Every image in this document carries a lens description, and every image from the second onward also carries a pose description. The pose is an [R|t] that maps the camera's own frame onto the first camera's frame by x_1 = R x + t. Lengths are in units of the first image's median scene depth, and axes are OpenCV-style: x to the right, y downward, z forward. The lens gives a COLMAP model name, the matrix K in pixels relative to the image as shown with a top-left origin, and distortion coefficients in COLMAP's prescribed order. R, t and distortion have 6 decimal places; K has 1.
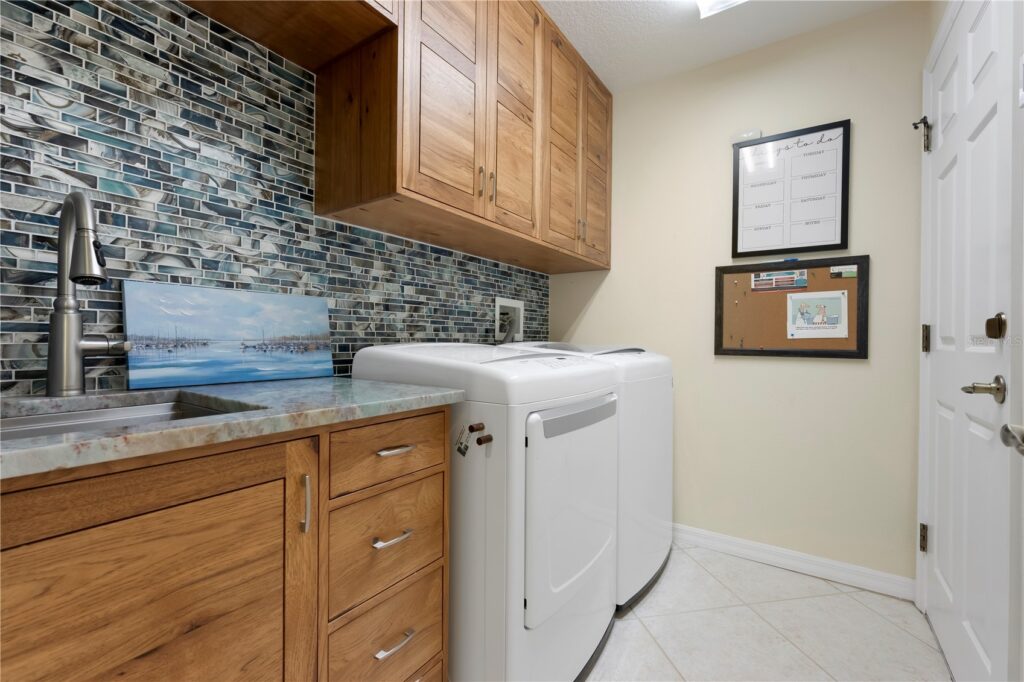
lens RADIAL K [[434.6, 0, 511.7], [0, 434.6, 338.8], [0, 0, 1]] dist [0.000103, 0.000070]
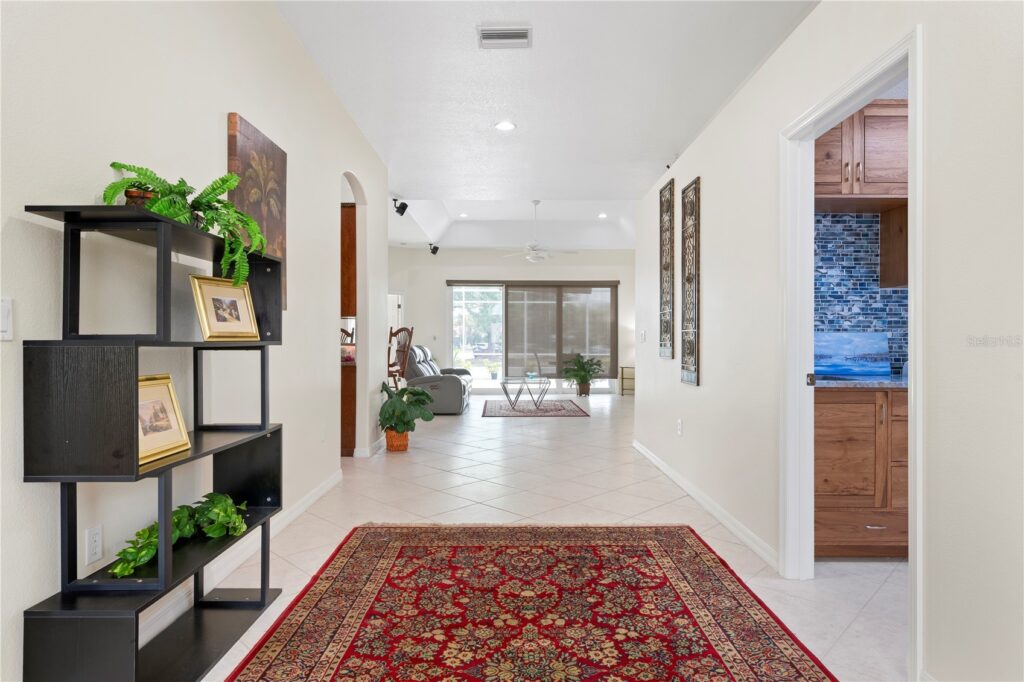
lens RADIAL K [[579.0, 0, 512.0], [0, 579.0, 341.0], [0, 0, 1]] dist [-0.002994, -0.000629]
pose [[0.577951, -0.002654, -0.816067, 0.733817], [-0.000442, 0.999994, -0.003566, -0.054912], [0.816071, 0.002421, 0.577946, -1.915871]]
